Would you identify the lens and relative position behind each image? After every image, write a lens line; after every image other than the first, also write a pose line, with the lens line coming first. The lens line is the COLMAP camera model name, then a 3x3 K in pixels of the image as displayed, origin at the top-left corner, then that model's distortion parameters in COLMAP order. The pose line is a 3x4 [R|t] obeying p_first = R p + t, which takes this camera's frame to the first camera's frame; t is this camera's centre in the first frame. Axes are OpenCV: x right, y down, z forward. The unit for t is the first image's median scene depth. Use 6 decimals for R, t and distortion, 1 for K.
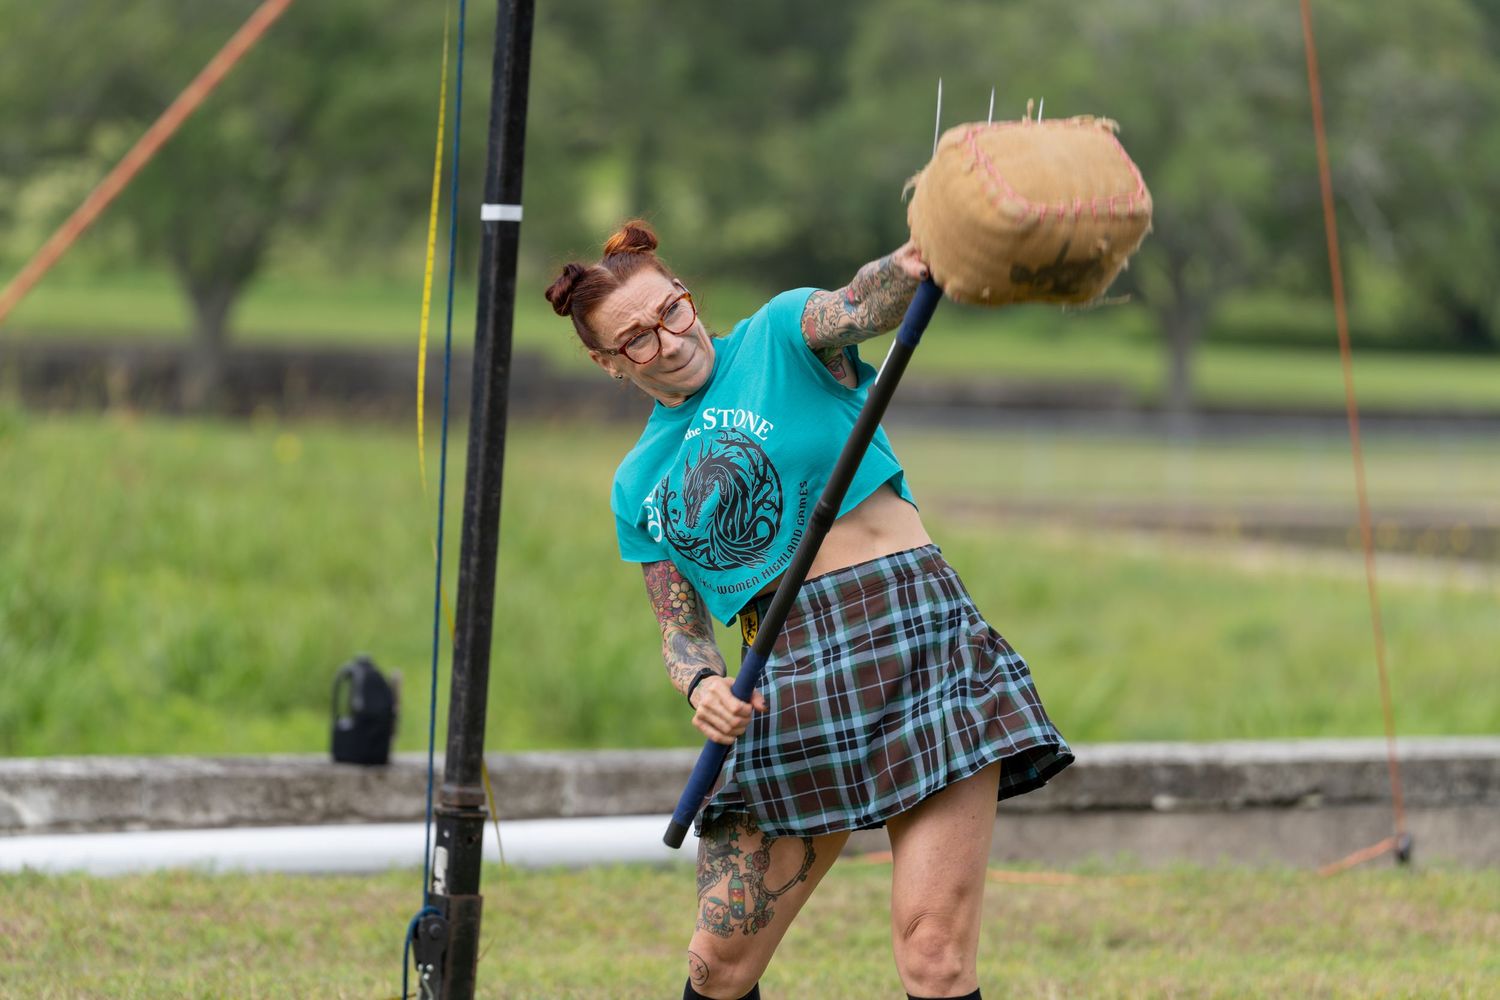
lens RADIAL K [[8548.1, 0, 750.0], [0, 8548.1, 500.0], [0, 0, 1]] dist [-0.356145, 32.093853]
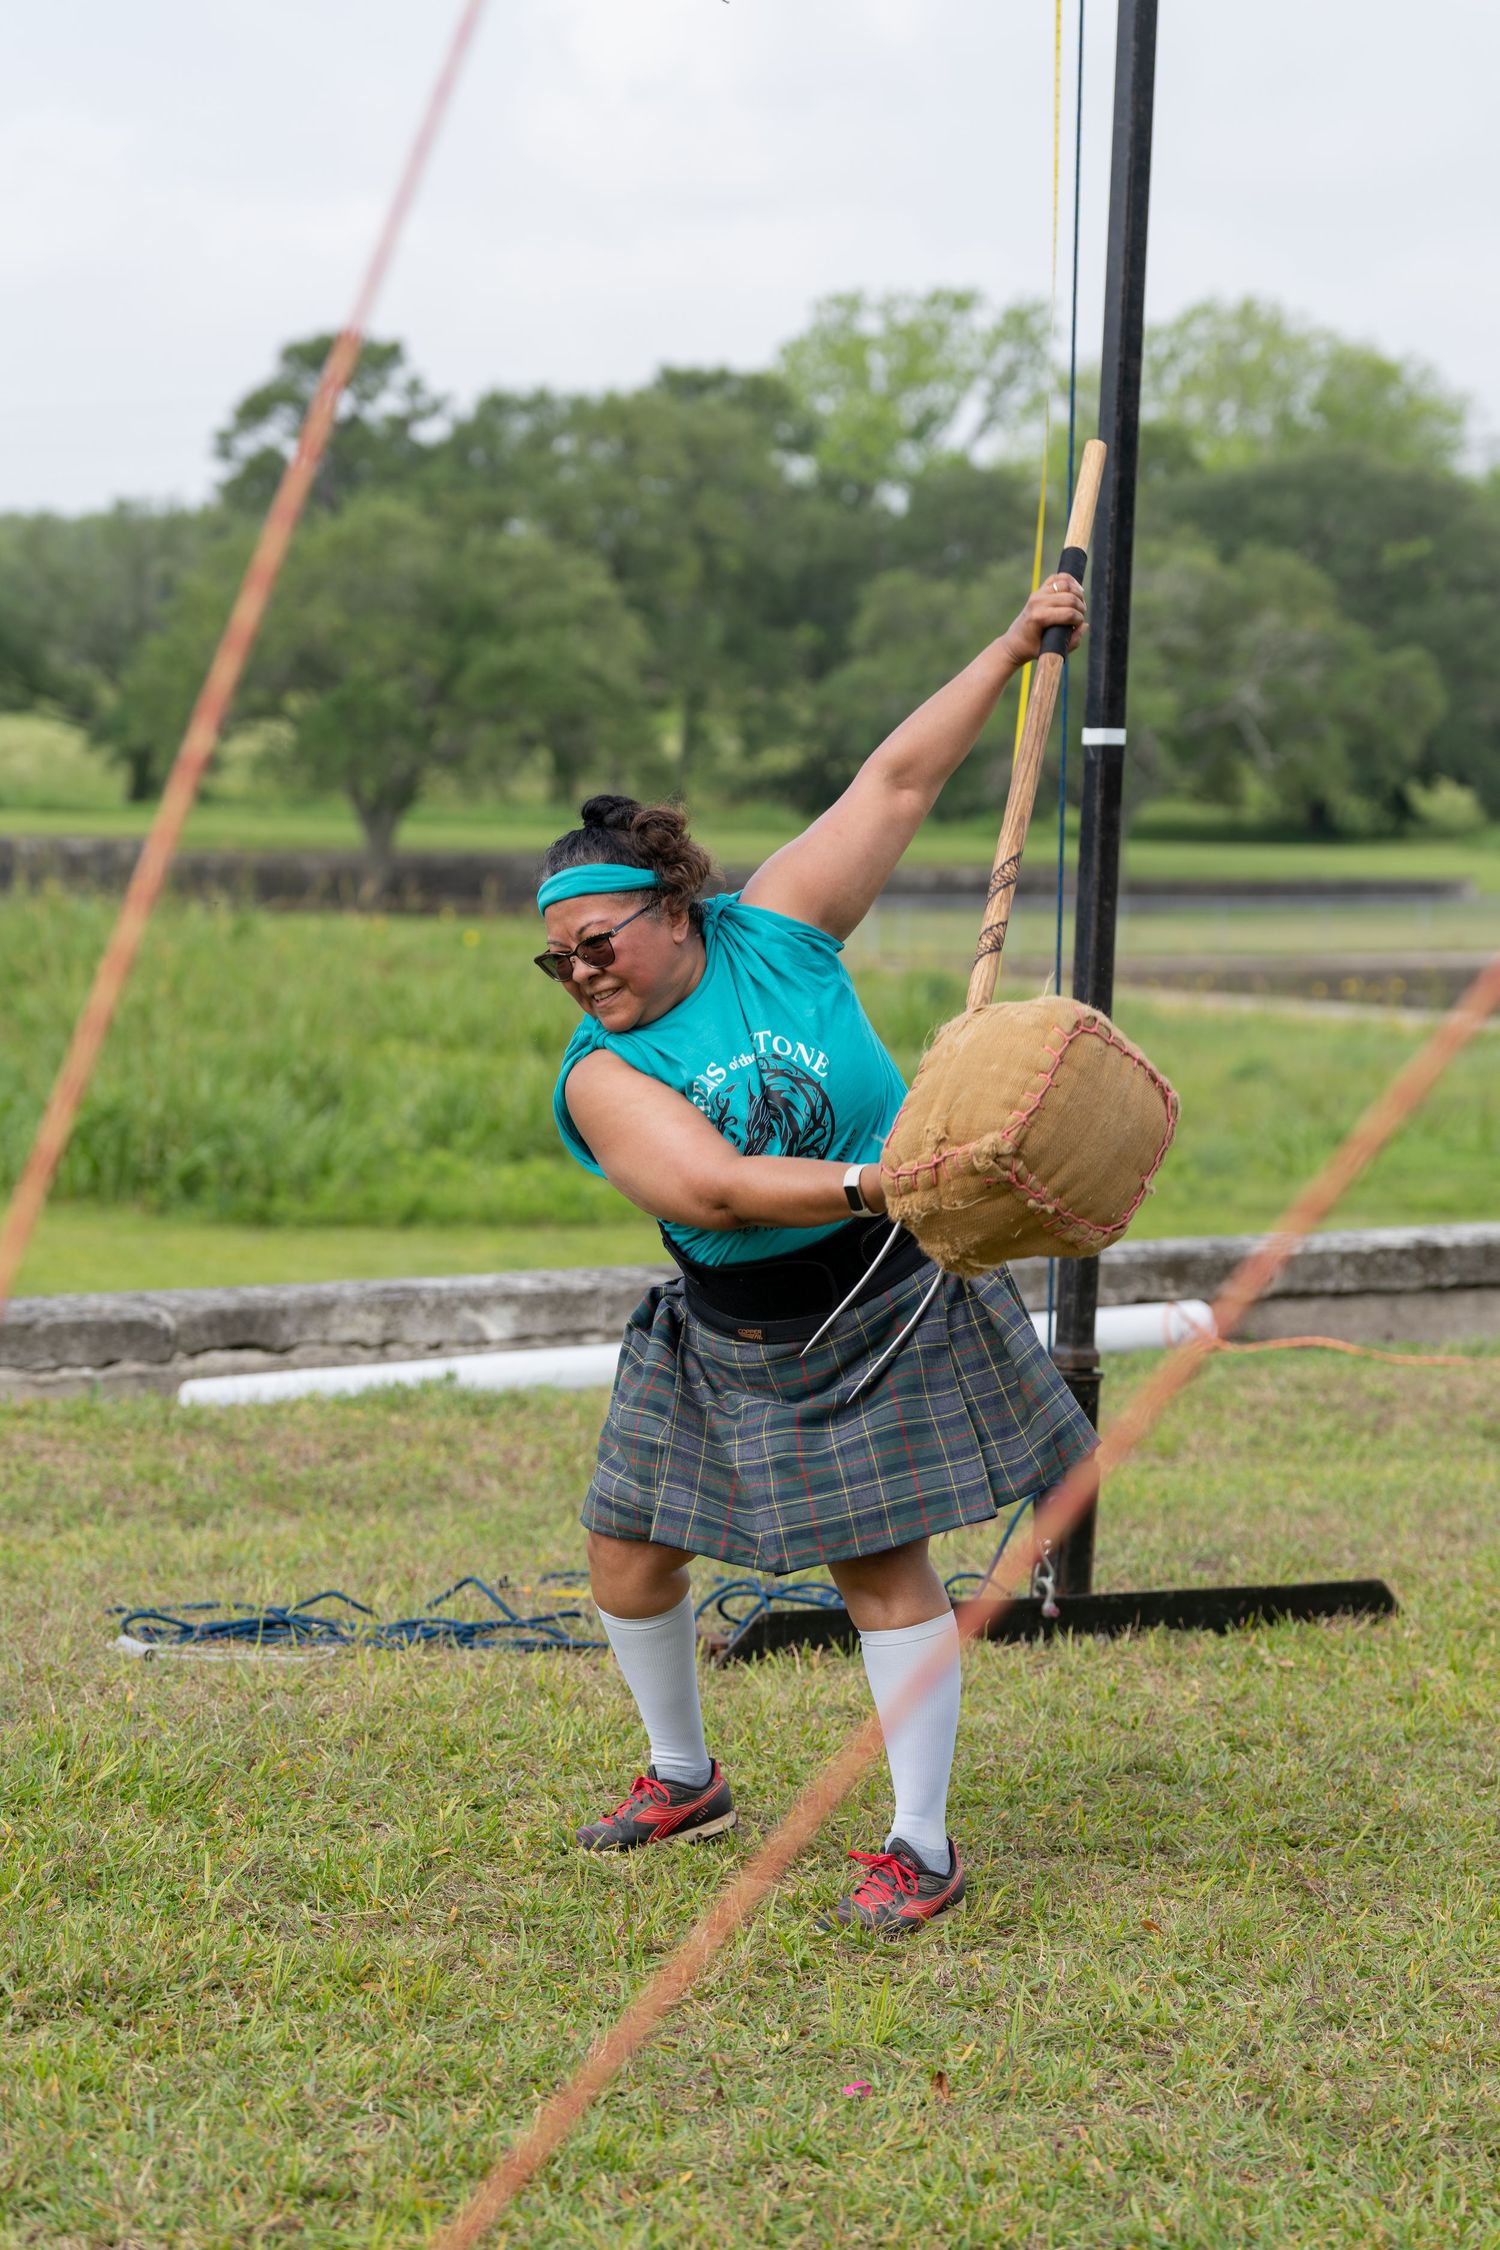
lens RADIAL K [[6138.9, 0, 750.0], [0, 6138.9, 1125.0], [0, 0, 1]] dist [0.043170, -1.120060]
pose [[0.999707, -0.023823, 0.004335, -0.055716], [0.023693, 0.999334, 0.027766, -0.008248], [-0.004994, -0.027655, 0.999605, 0.252092]]
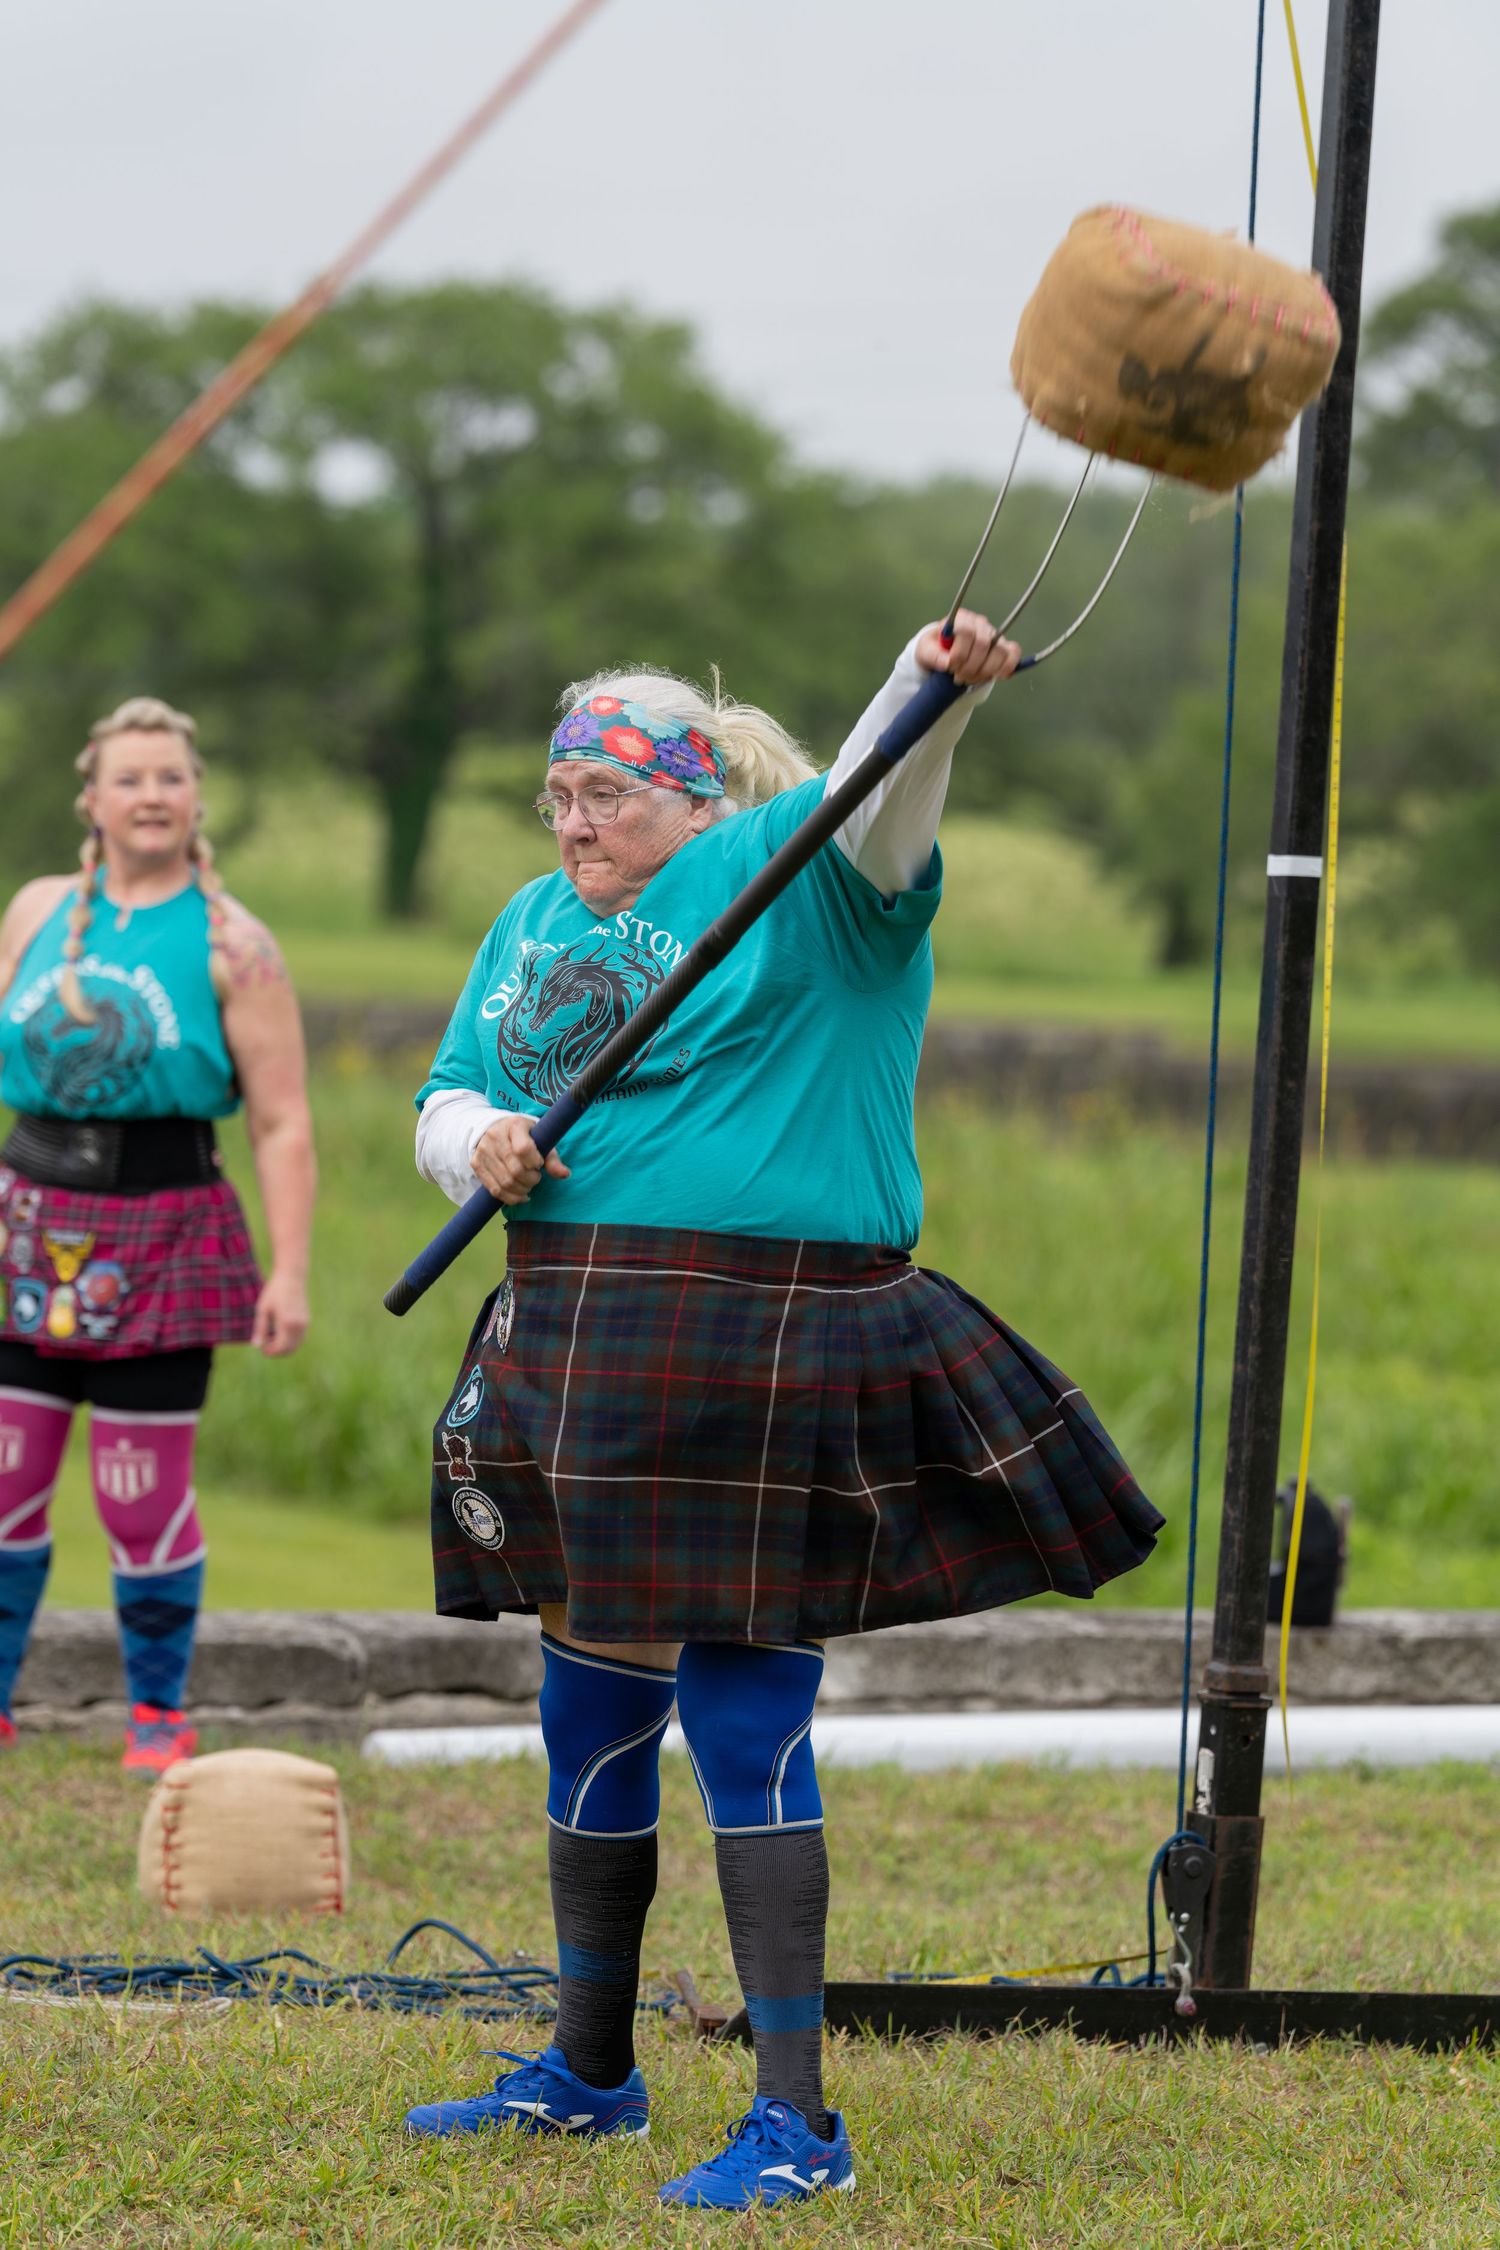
lens RADIAL K [[10625.2, 0, 750.0], [0, 10625.2, 1125.0], [0, 0, 1]] dist [0.089927, -3.118651]
pose [[0.988967, 0.007108, -0.147967, 0.044931], [-0.009117, 0.999875, -0.012899, 0.000060], [0.147857, 0.014106, 0.988908, 0.085277]]
